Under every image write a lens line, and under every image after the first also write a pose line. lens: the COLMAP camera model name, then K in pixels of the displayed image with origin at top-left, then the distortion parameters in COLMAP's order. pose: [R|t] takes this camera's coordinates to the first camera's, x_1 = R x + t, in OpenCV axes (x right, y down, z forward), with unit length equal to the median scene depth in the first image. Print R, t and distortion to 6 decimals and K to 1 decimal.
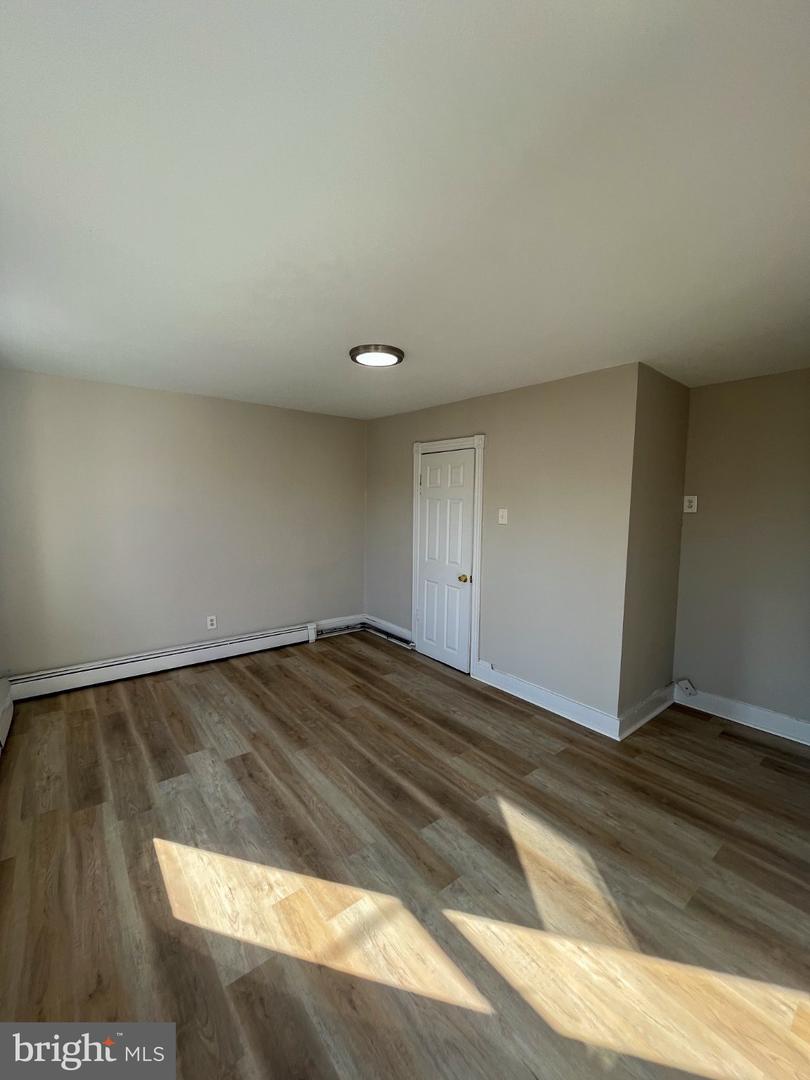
lens RADIAL K [[438.1, 0, 398.4], [0, 438.1, 520.0], [0, 0, 1]] dist [-0.011947, 0.001533]
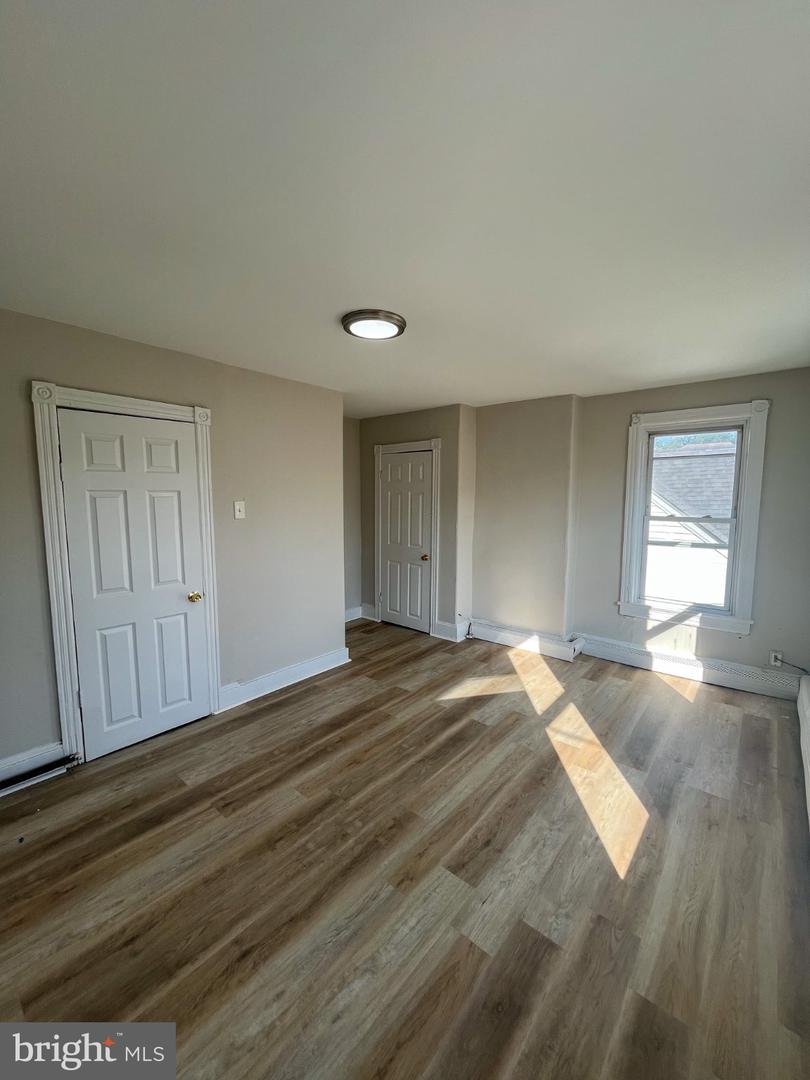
lens RADIAL K [[438.1, 0, 404.1], [0, 438.1, 542.6], [0, 0, 1]] dist [-0.011947, 0.001533]
pose [[-0.202605, -0.129404, 0.970673, -1.075874], [0.039592, 0.989337, 0.140156, -0.084407], [-0.978460, 0.066827, -0.195322, 1.347502]]
